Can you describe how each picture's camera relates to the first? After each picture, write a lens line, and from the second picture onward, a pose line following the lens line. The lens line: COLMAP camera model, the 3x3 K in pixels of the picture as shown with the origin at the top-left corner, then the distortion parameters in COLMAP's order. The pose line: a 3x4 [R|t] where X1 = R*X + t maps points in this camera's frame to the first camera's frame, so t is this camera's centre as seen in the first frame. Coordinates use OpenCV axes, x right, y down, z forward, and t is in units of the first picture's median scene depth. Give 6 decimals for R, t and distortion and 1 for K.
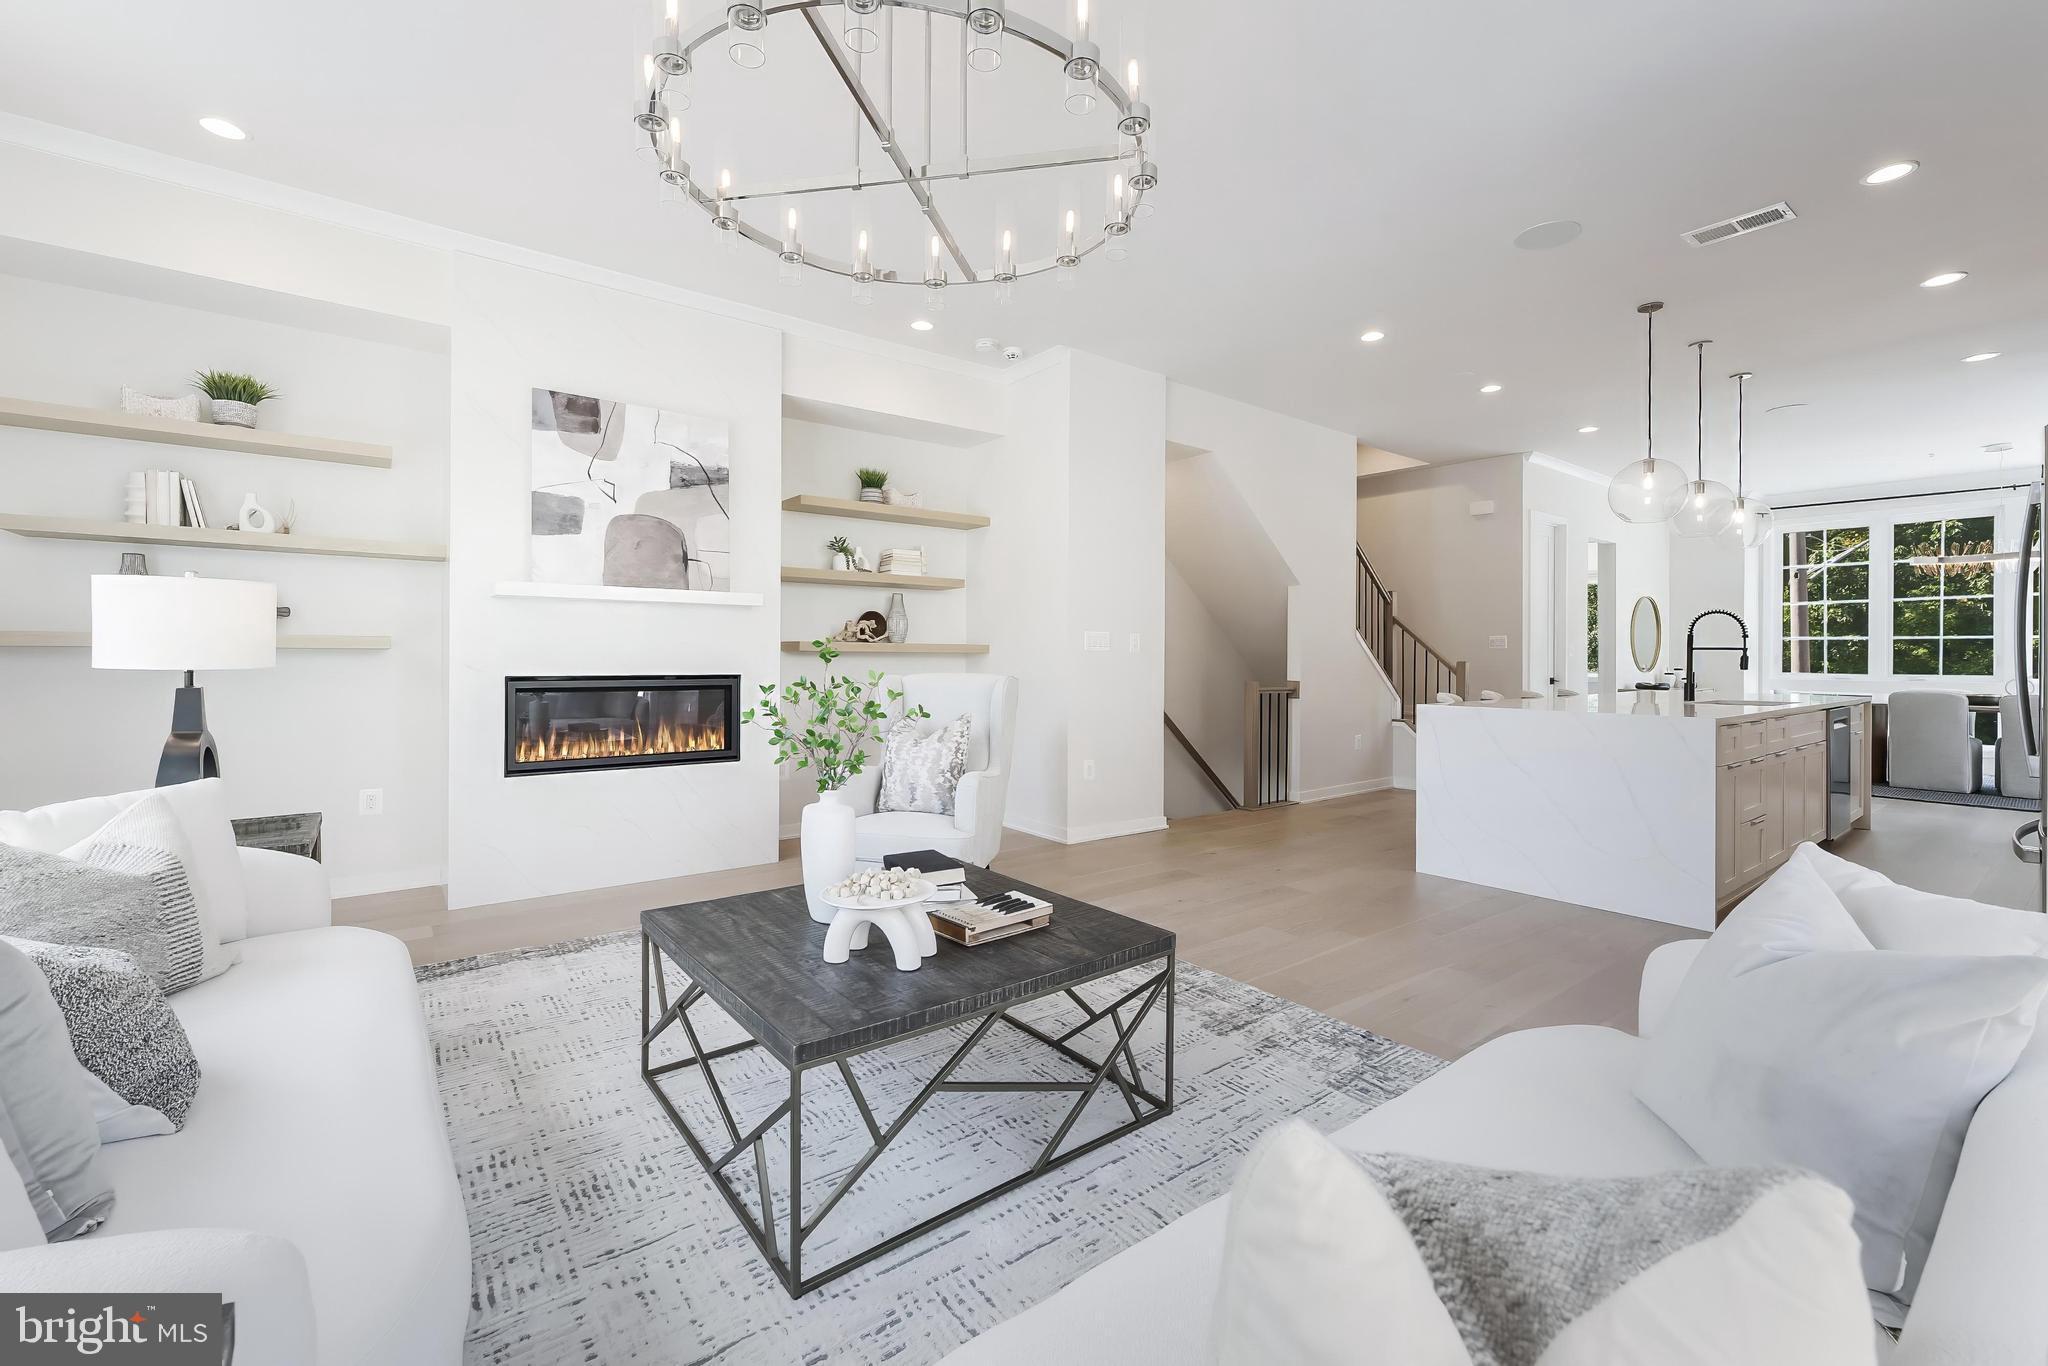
lens RADIAL K [[834.7, 0, 1033.8], [0, 834.7, 651.5], [0, 0, 1]] dist [-0.001097, 0.000137]
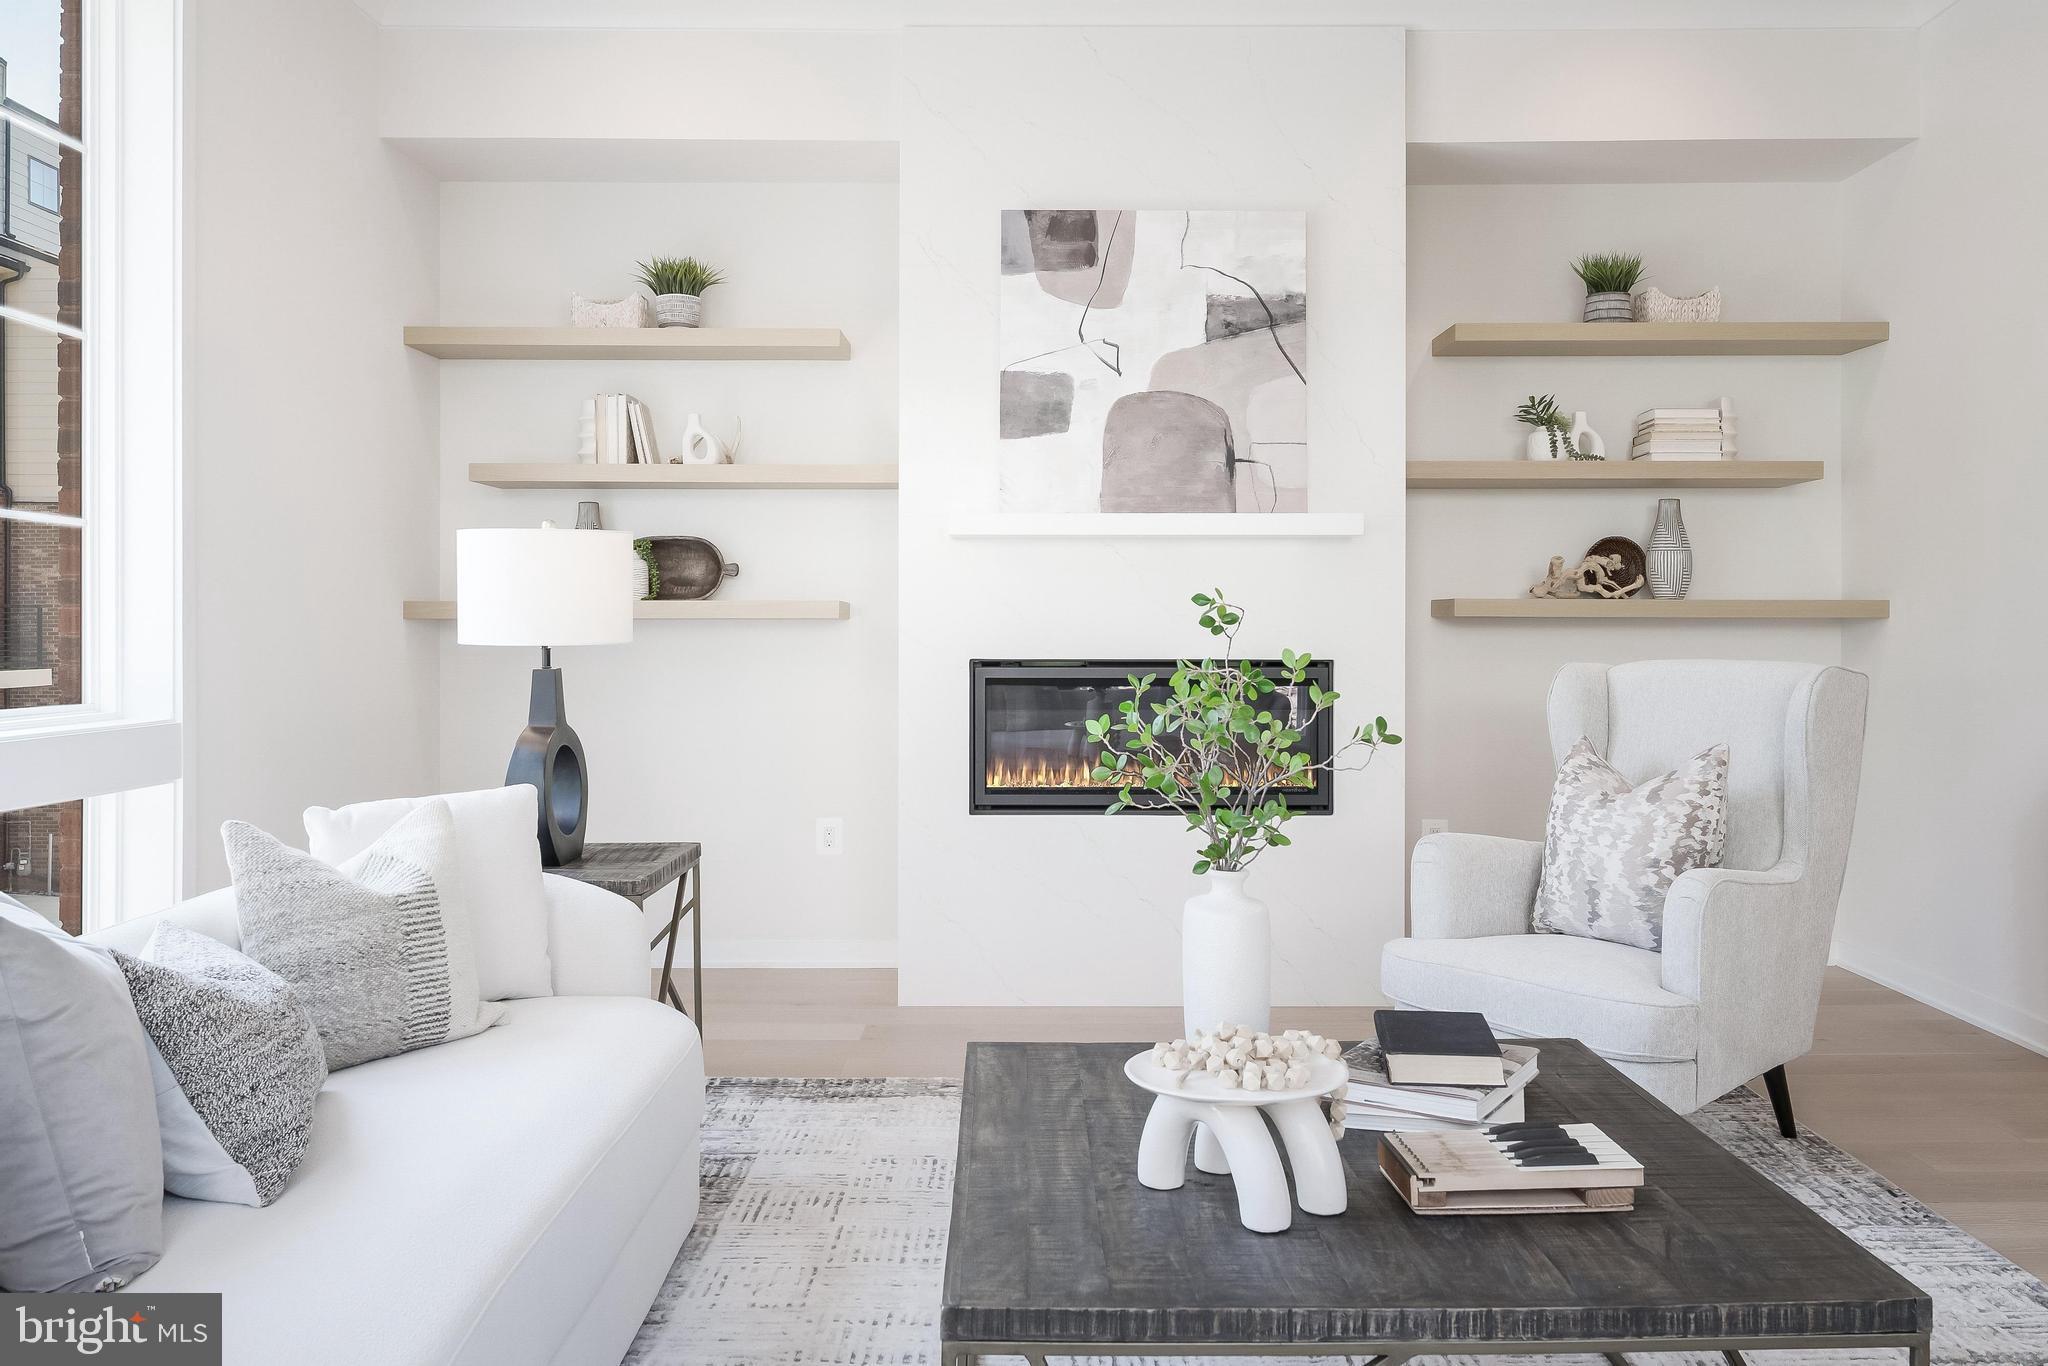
lens RADIAL K [[1545.2, 0, 1027.6], [0, 1545.2, 615.6], [0, 0, 1]] dist [0.001113, 0.001946]
pose [[0.799160, -0.009741, -0.601039, 0.136045], [0.007876, 0.999953, -0.005734, 0.002942], [0.601066, -0.000151, 0.799199, 0.066003]]
